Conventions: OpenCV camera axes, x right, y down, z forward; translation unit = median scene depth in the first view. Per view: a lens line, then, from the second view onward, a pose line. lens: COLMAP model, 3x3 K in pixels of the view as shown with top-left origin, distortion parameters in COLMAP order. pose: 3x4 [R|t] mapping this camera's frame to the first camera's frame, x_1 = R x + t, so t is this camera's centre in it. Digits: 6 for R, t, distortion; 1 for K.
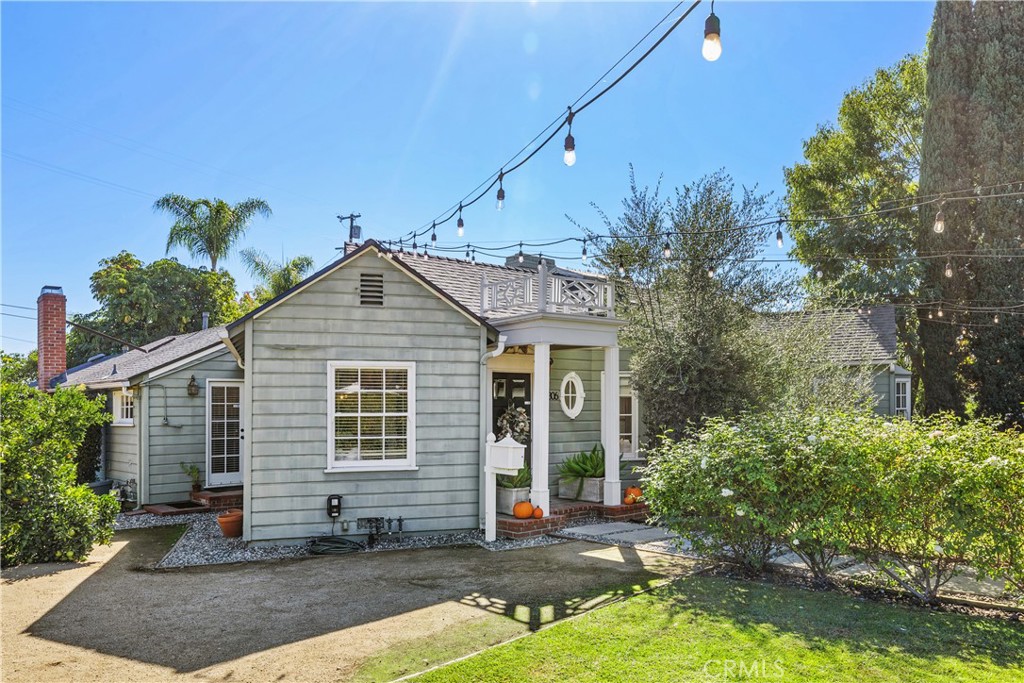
lens RADIAL K [[1011.8, 0, 513.8], [0, 1011.8, 406.3], [0, 0, 1]] dist [0.007786, 0.000000]
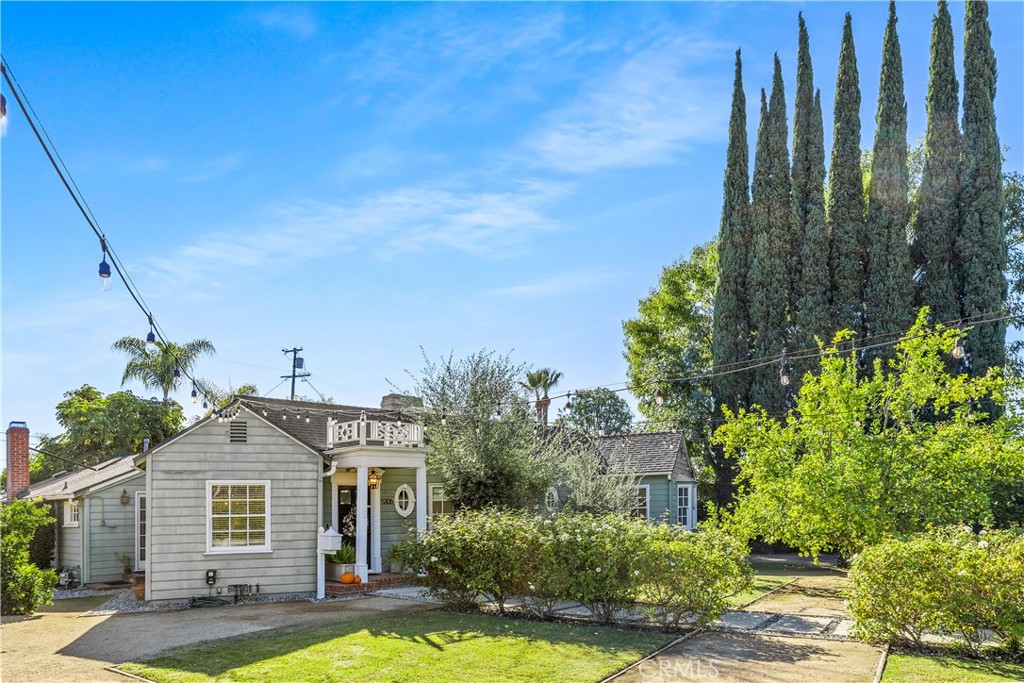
lens RADIAL K [[1014.1, 0, 637.2], [0, 1014.1, 478.2], [0, 0, 1]] dist [0.007229, 0.000000]
pose [[0.994551, -0.008452, 0.103904, 0.286402], [0.011427, 0.999541, -0.028075, 0.001620], [-0.103619, 0.029109, 0.994191, -0.547669]]
